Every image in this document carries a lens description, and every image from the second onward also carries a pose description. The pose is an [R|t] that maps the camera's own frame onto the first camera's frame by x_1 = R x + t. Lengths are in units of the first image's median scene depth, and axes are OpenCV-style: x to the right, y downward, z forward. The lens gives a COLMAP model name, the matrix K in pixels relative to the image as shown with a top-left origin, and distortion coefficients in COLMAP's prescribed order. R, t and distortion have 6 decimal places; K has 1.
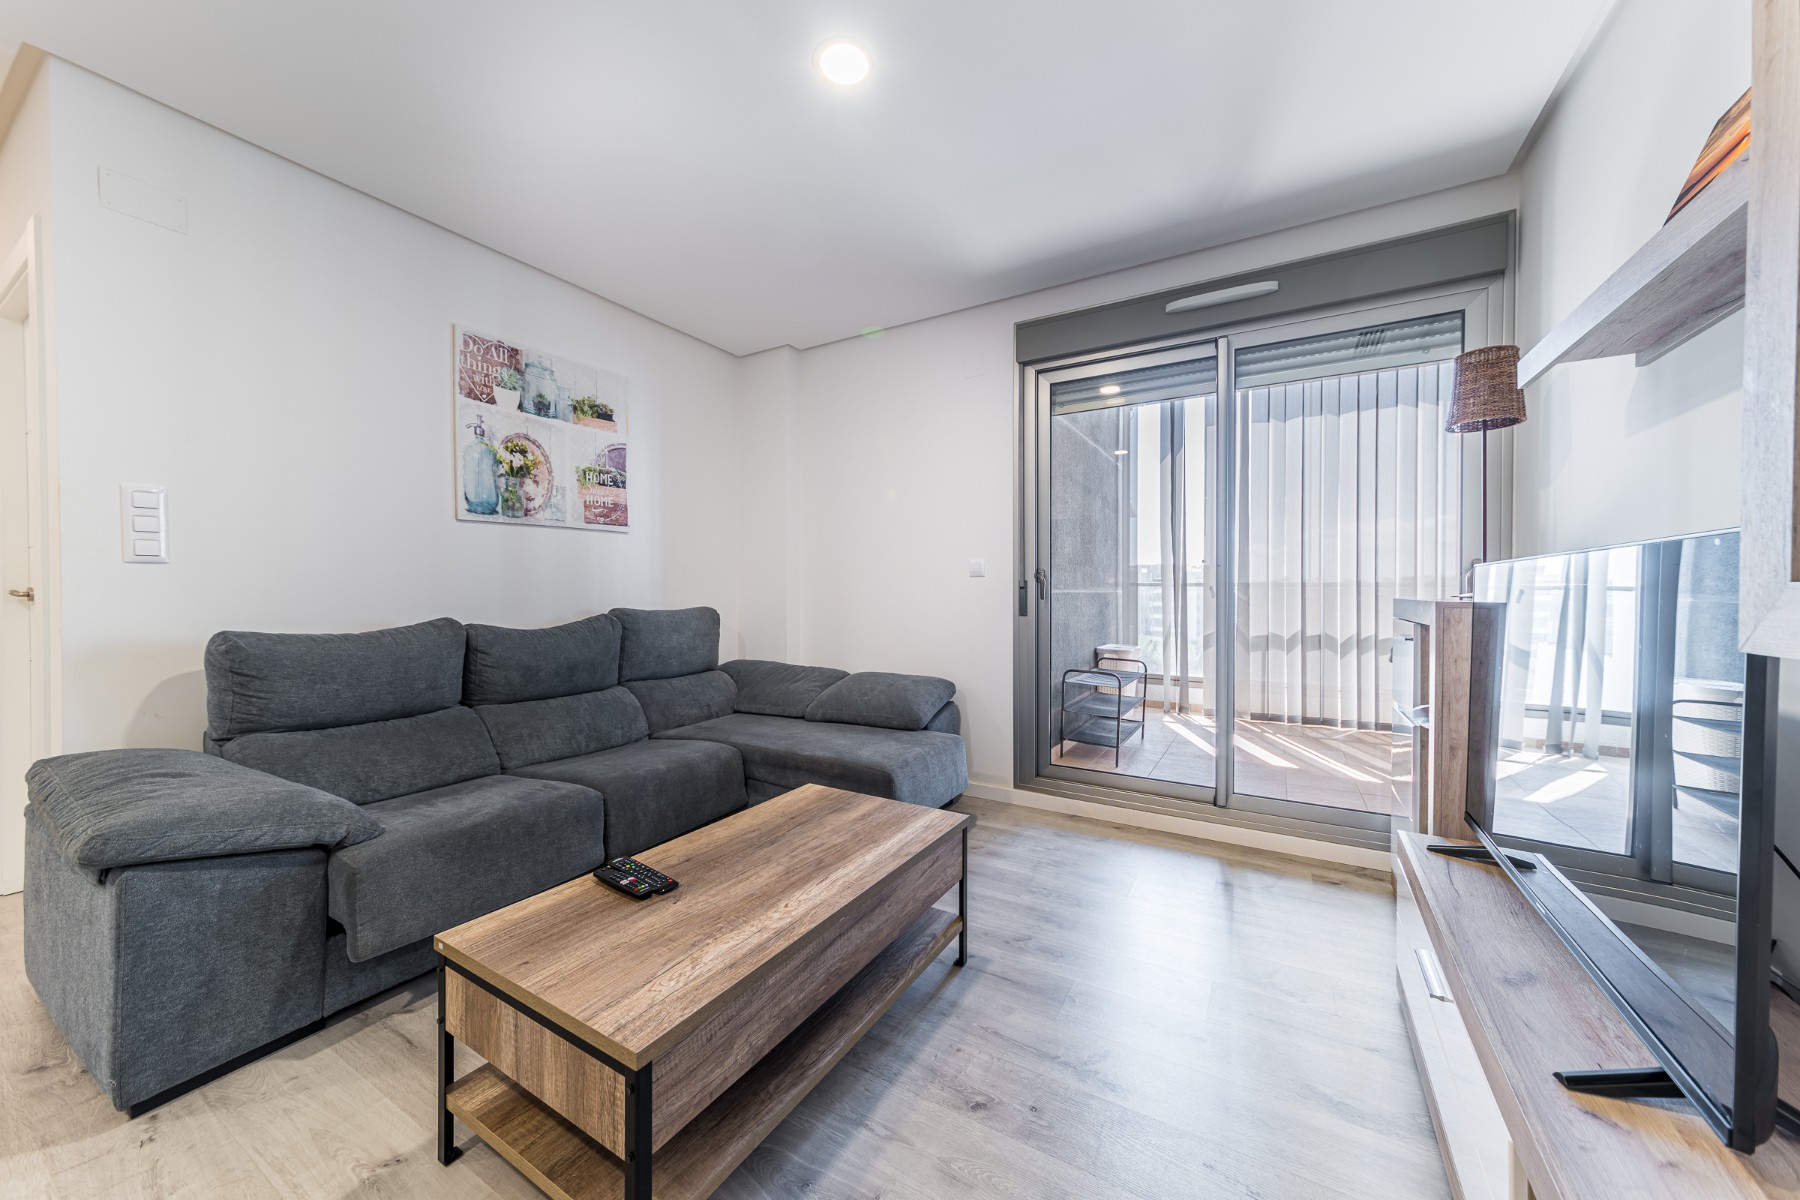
lens RADIAL K [[642.1, 0, 903.3], [0, 642.1, 598.7], [0, 0, 1]] dist [0.002828, -0.002455]
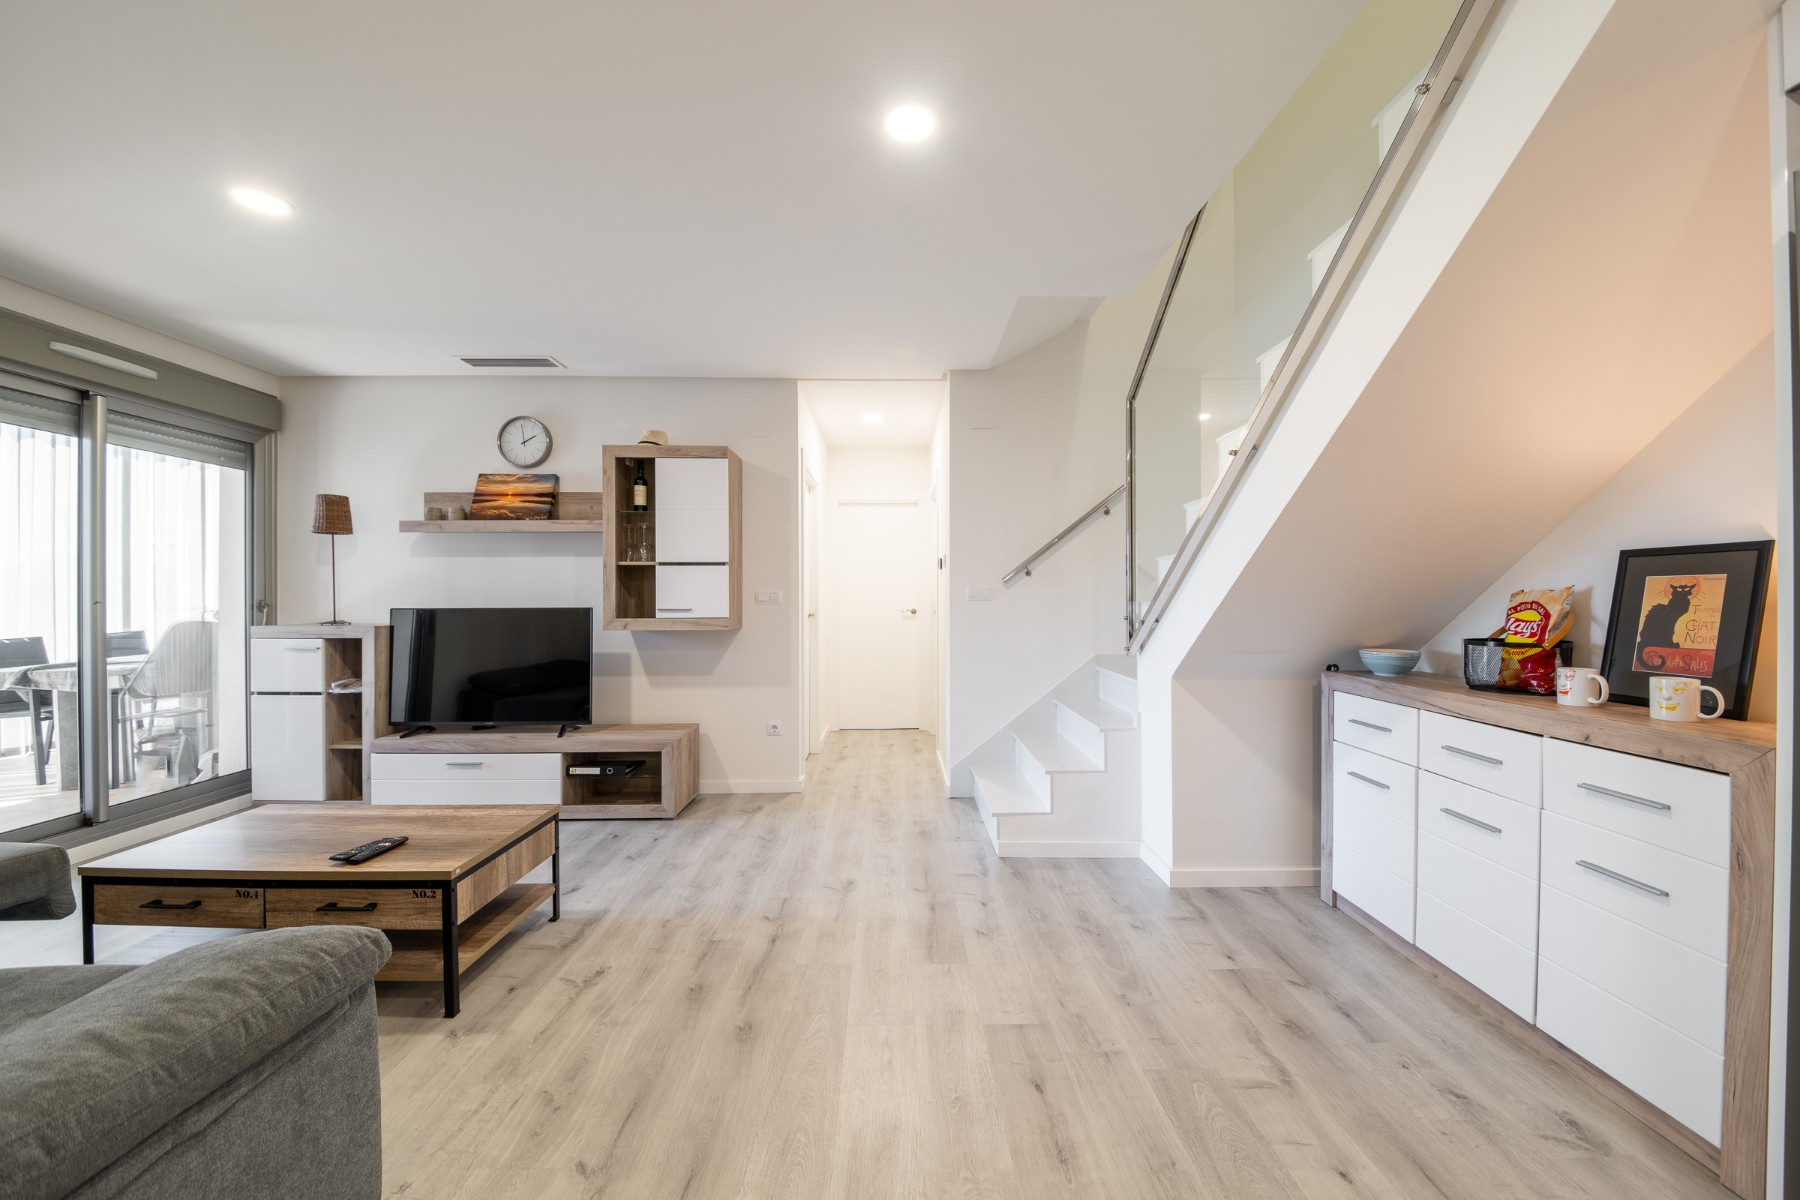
lens RADIAL K [[642.1, 0, 900.5], [0, 642.1, 601.3], [0, 0, 1]] dist [0.002828, -0.002455]
pose [[-0.514912, -0.003370, 0.857236, -1.080549], [0.010170, 0.999898, 0.010039, -0.042686], [-0.857183, 0.013888, -0.514825, 0.371850]]
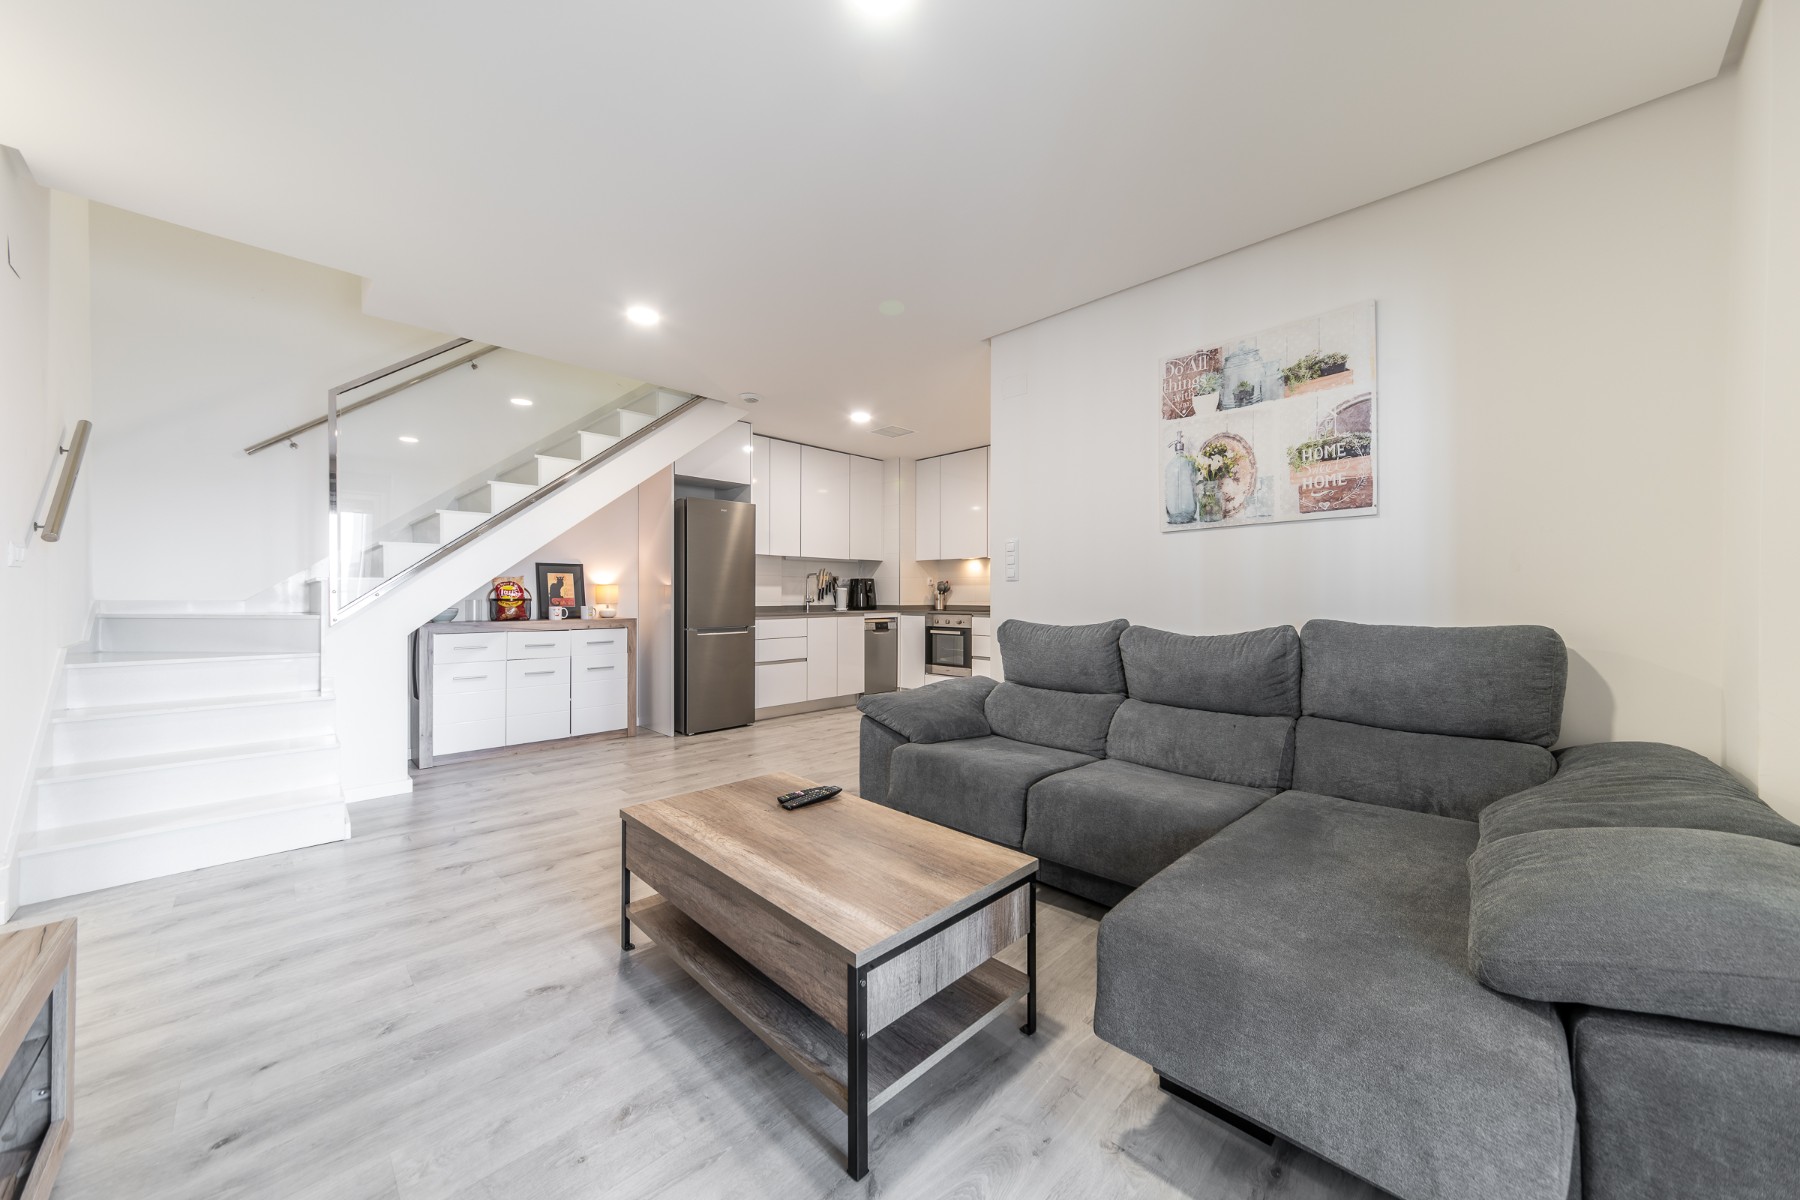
lens RADIAL K [[642.1, 0, 904.8], [0, 642.1, 597.0], [0, 0, 1]] dist [0.002828, -0.002455]
pose [[-0.253011, 0.002120, -0.967461, 0.462943], [-0.012262, 0.999910, 0.005398, -0.010746], [0.967386, 0.013229, -0.252963, 0.793659]]
